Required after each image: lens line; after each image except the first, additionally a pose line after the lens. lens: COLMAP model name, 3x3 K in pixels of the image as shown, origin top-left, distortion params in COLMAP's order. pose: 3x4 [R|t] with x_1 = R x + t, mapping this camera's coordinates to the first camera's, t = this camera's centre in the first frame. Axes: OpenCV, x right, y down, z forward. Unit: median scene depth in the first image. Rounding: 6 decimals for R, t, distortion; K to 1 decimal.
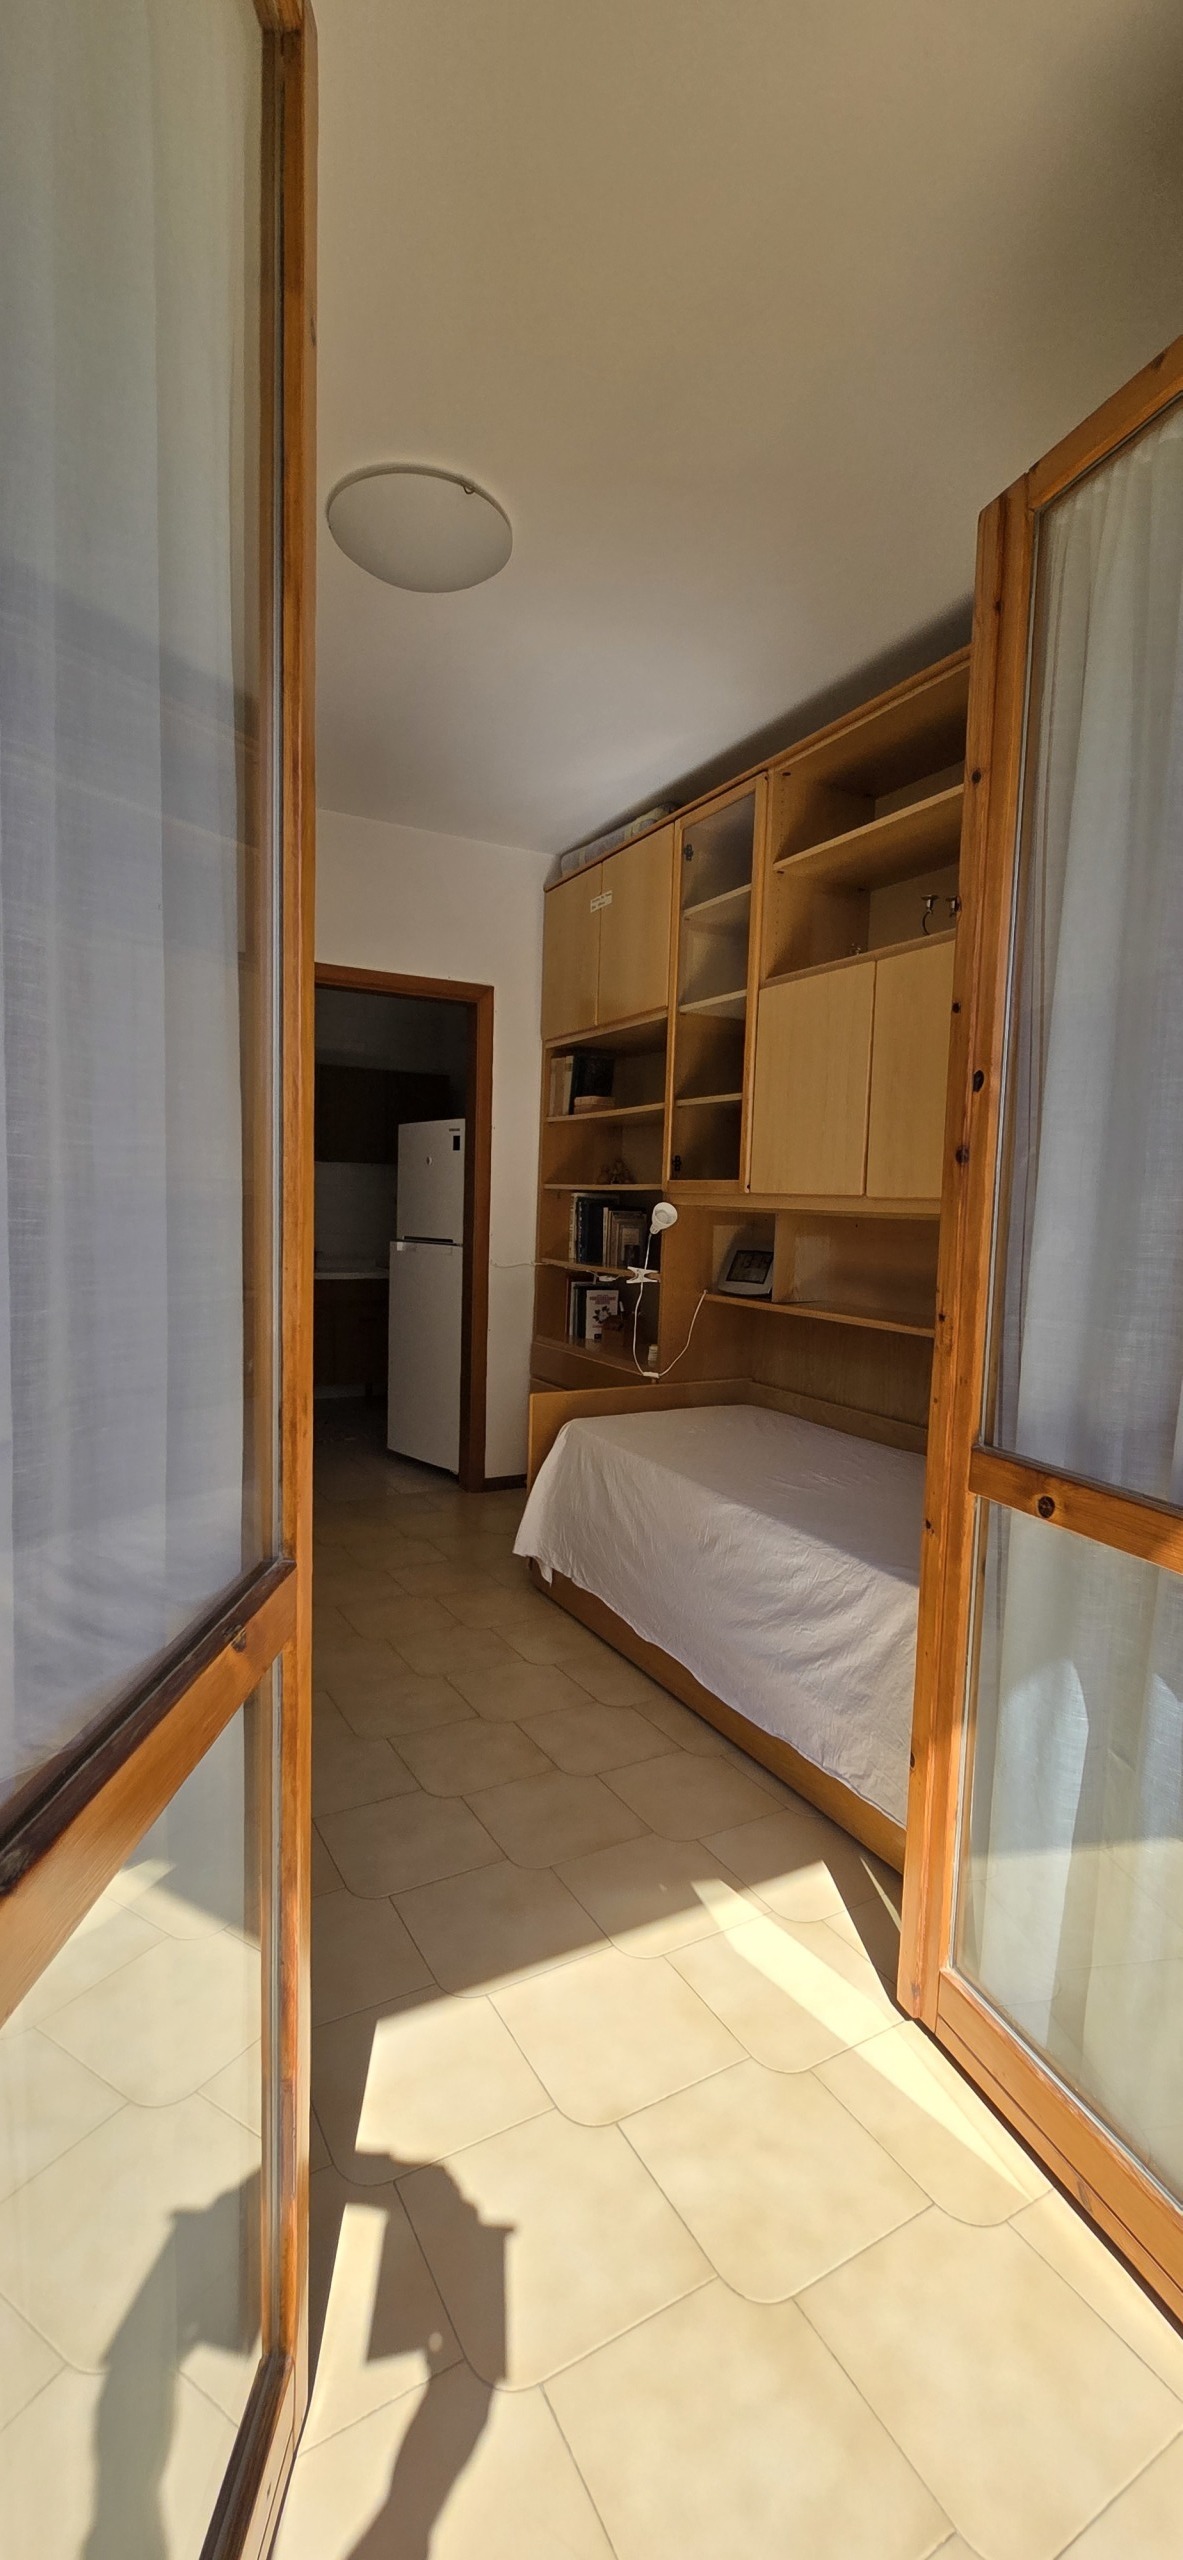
lens RADIAL K [[1040.3, 0, 593.9], [0, 1040.3, 1285.2], [0, 0, 1]] dist [0.002769, 0.000095]
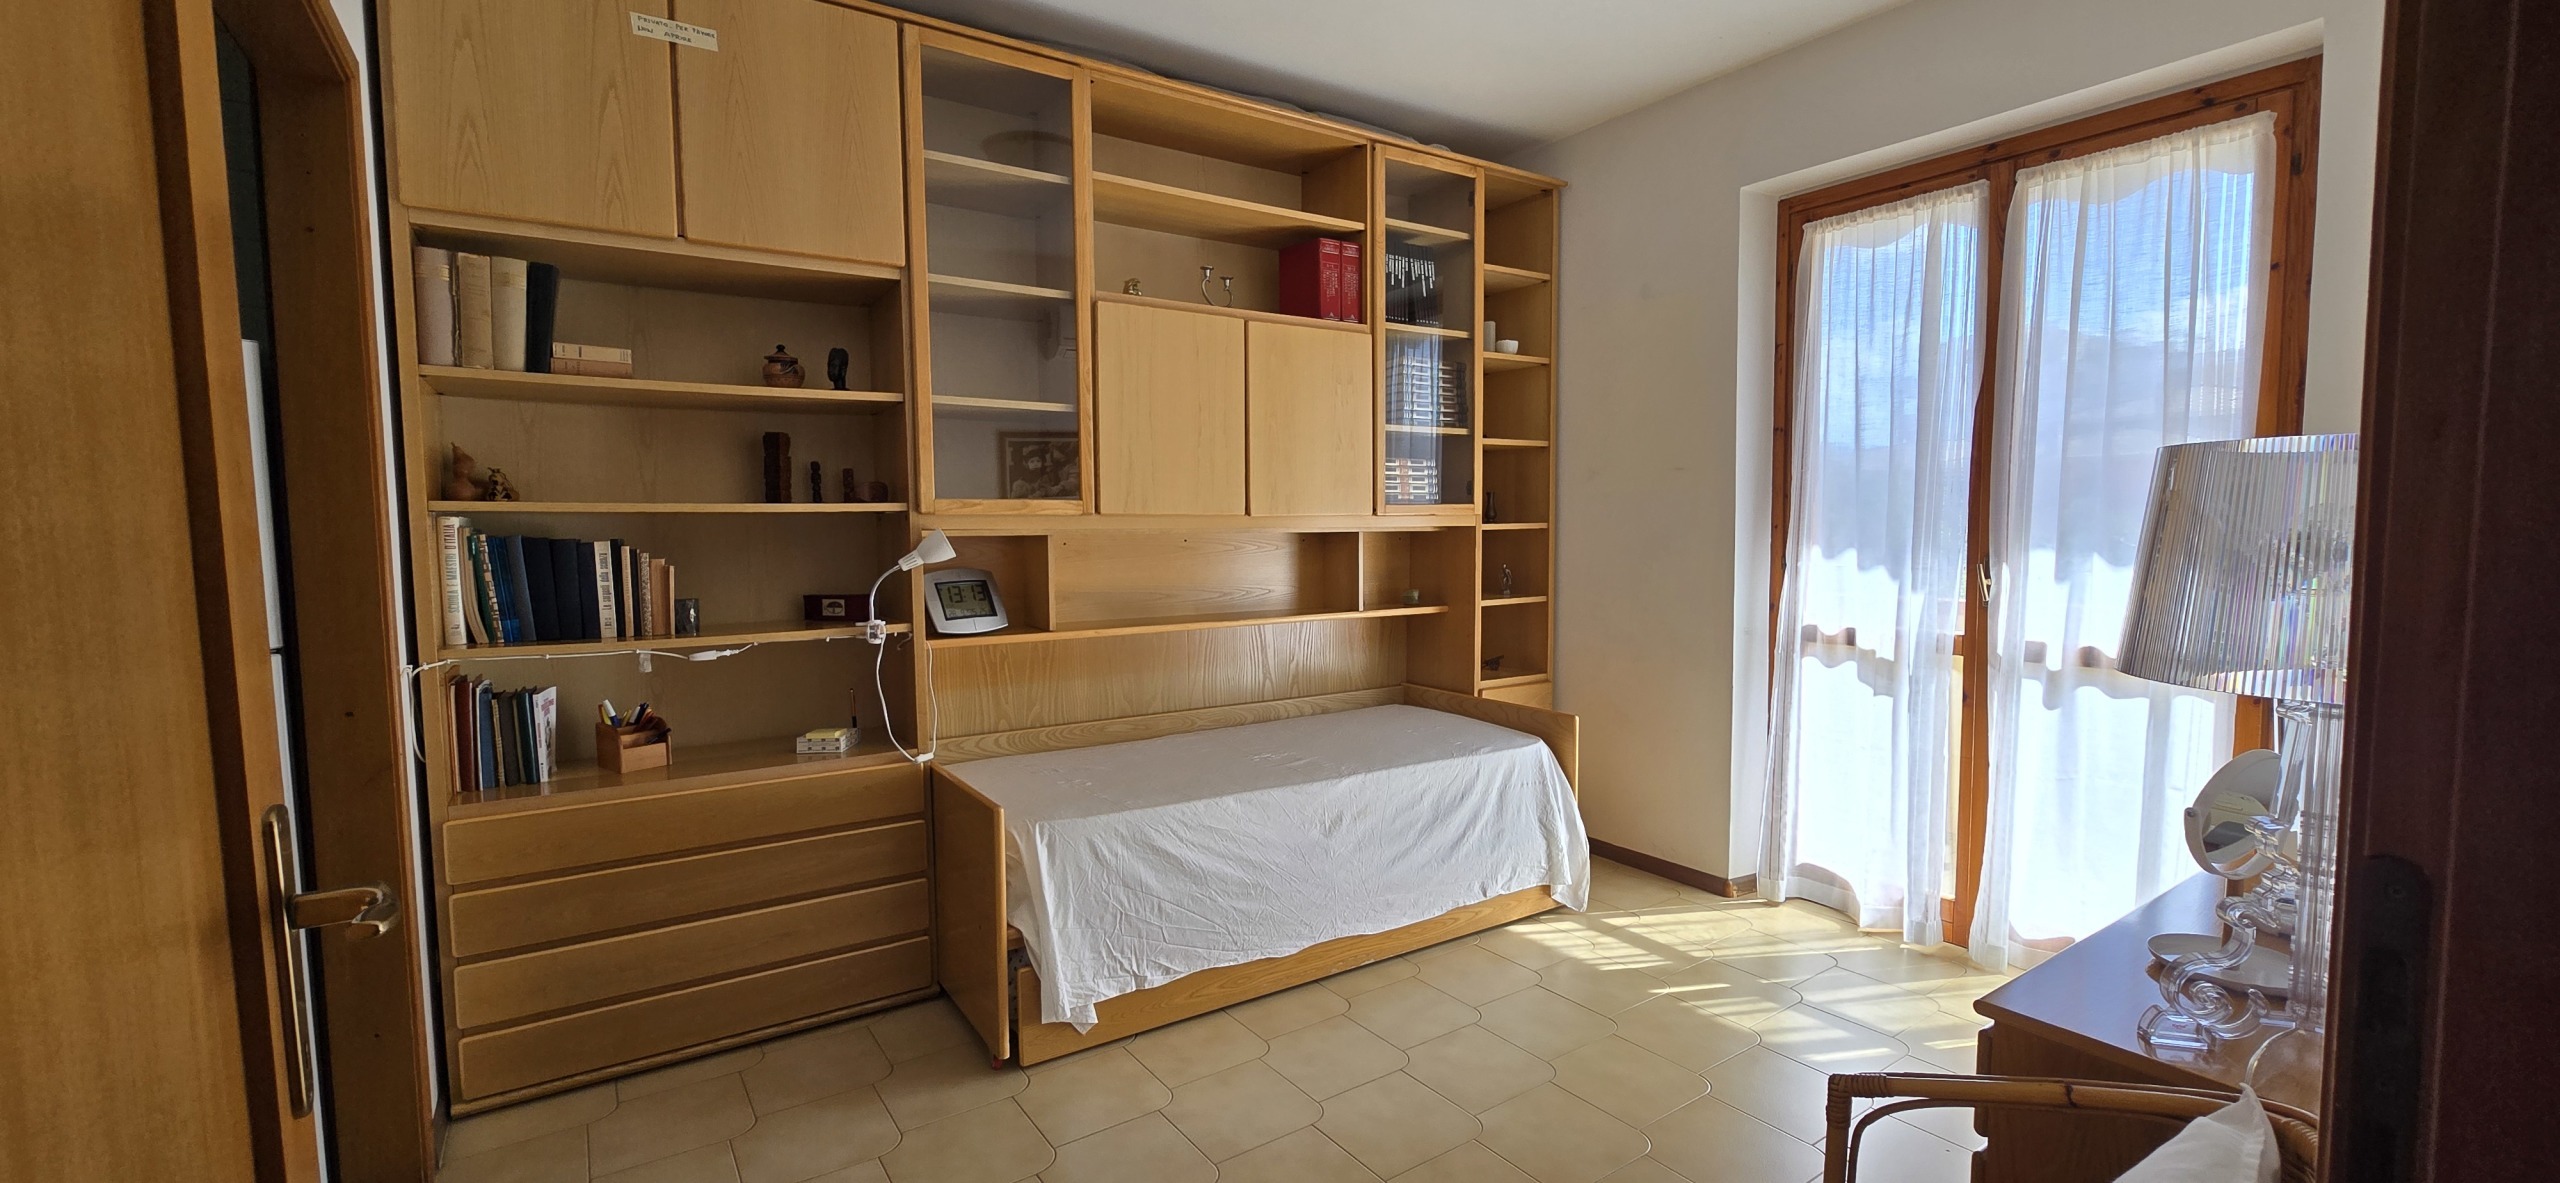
lens RADIAL K [[1040.3, 0, 1285.0], [0, 1040.3, 589.0], [0, 0, 1]] dist [0.002769, 0.000095]
pose [[-0.052896, -0.095650, 0.994009, -0.903870], [0.090326, 0.990863, 0.100154, -0.110593], [-0.994507, 0.095083, -0.043773, 0.995371]]
